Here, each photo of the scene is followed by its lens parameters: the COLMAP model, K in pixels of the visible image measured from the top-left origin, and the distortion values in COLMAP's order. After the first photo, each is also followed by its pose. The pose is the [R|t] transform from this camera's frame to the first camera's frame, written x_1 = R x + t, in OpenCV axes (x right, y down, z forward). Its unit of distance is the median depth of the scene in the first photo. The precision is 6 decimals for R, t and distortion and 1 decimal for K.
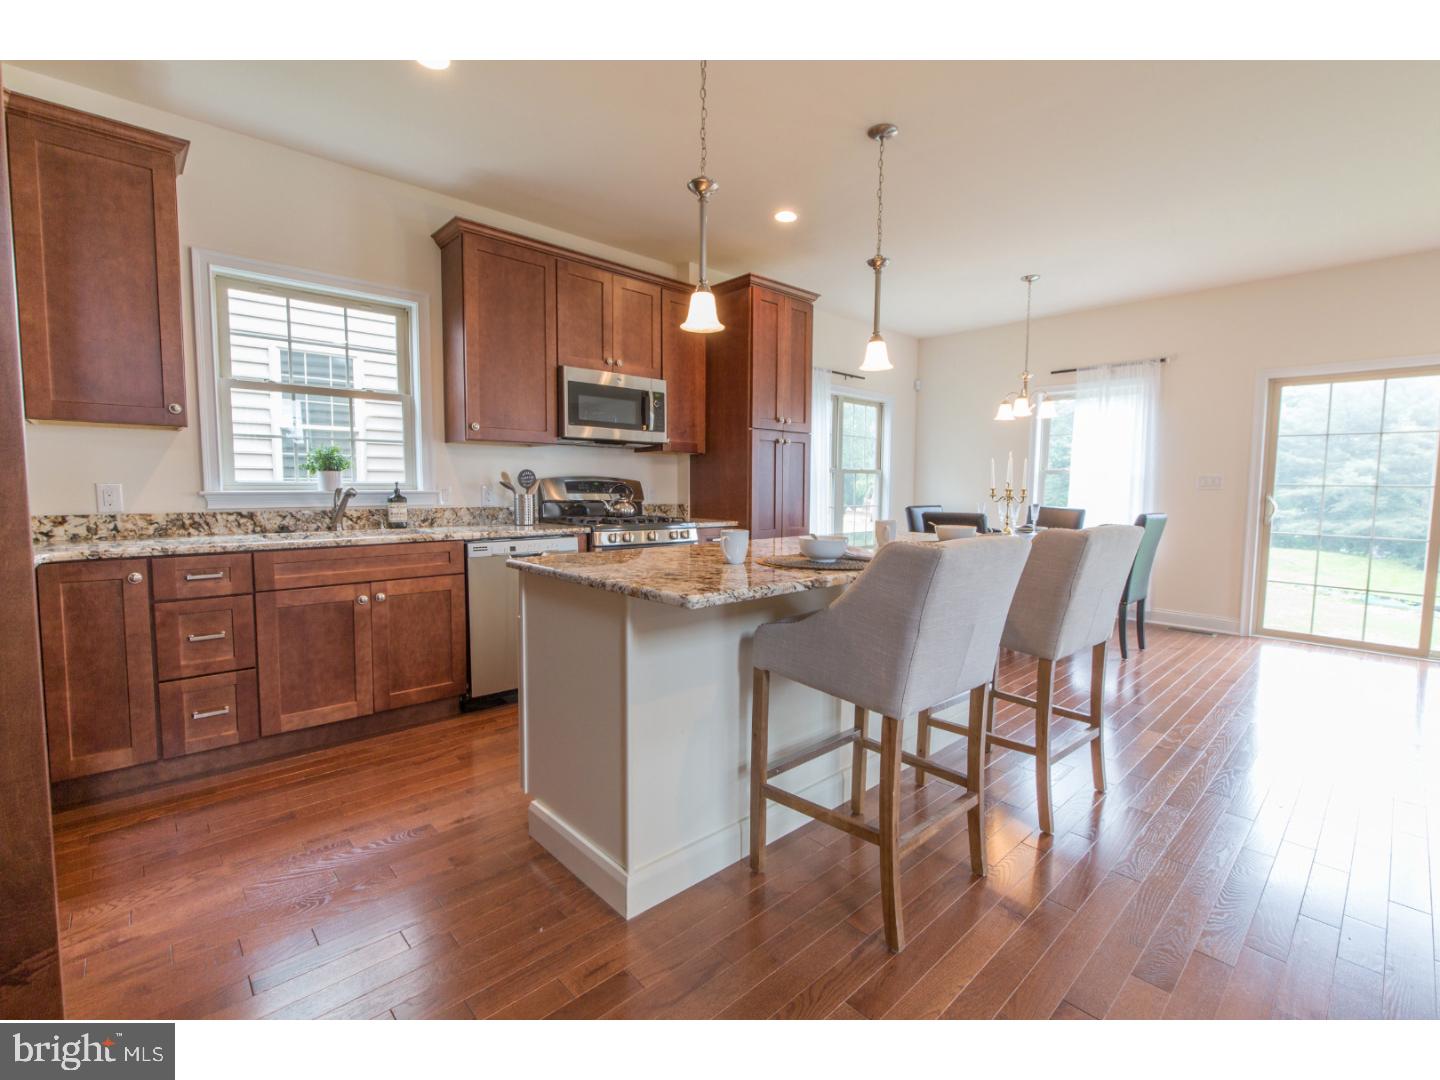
lens RADIAL K [[644.5, 0, 721.5], [0, 644.5, 534.0], [0, 0, 1]] dist [-0.002994, 0.001199]
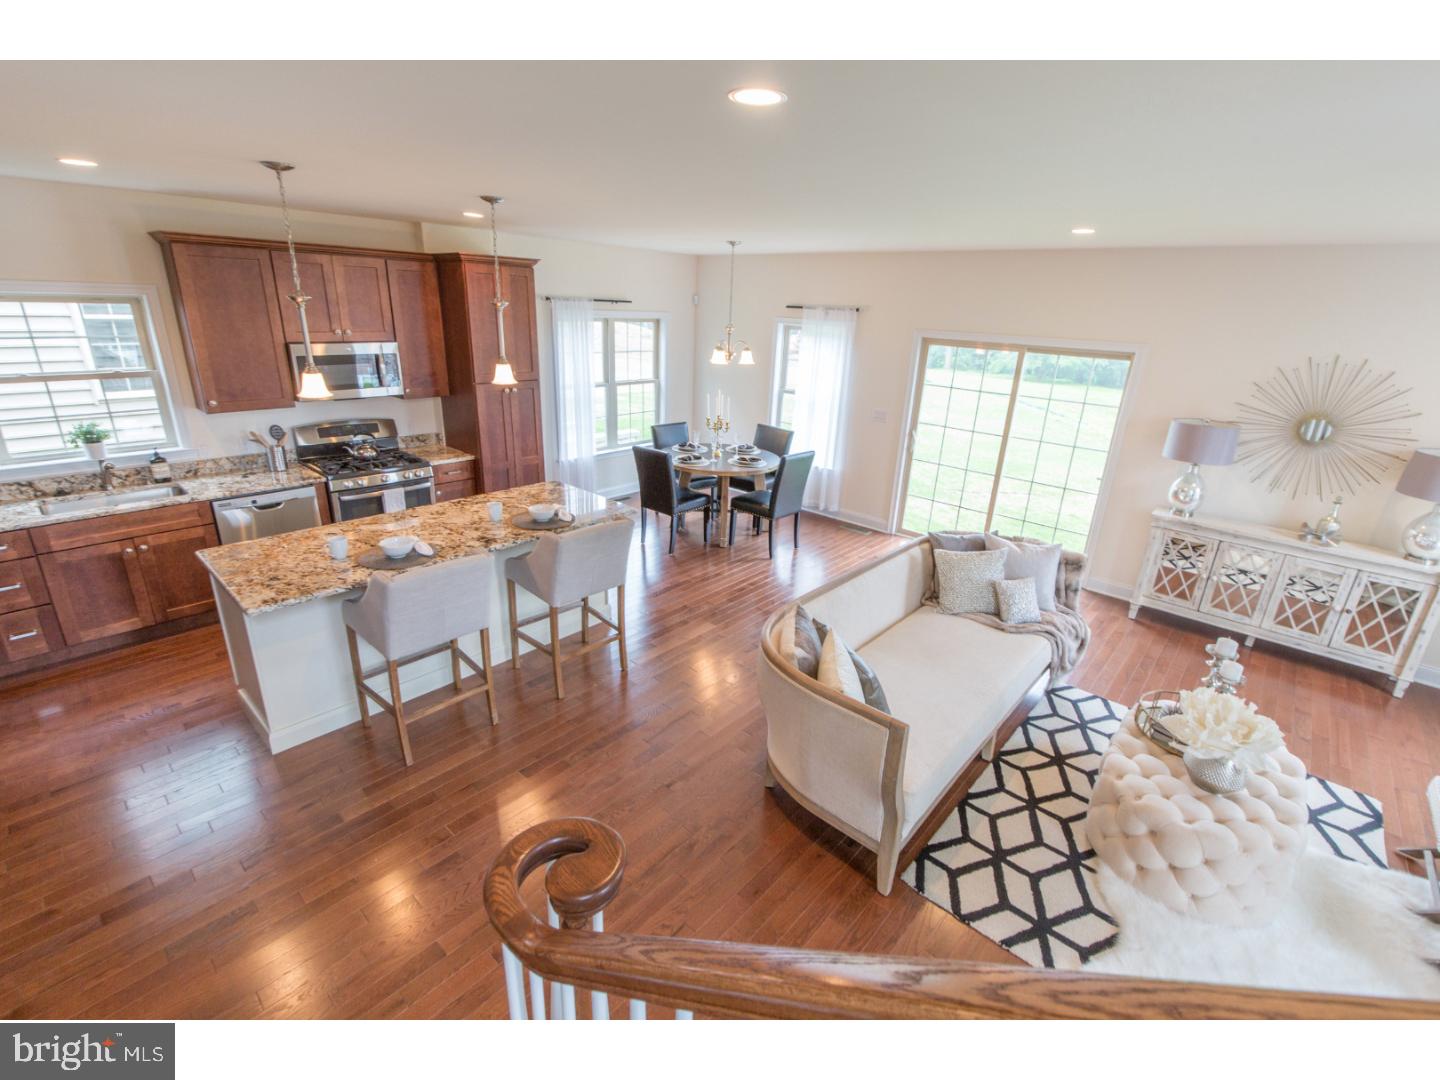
lens RADIAL K [[644.5, 0, 721.5], [0, 644.5, 534.0], [0, 0, 1]] dist [-0.002994, 0.001199]
pose [[0.995059, 0.001035, 0.099276, 0.540231], [-0.027771, 0.962932, 0.268312, -0.315536], [-0.095319, -0.269744, 0.958203, -0.422398]]
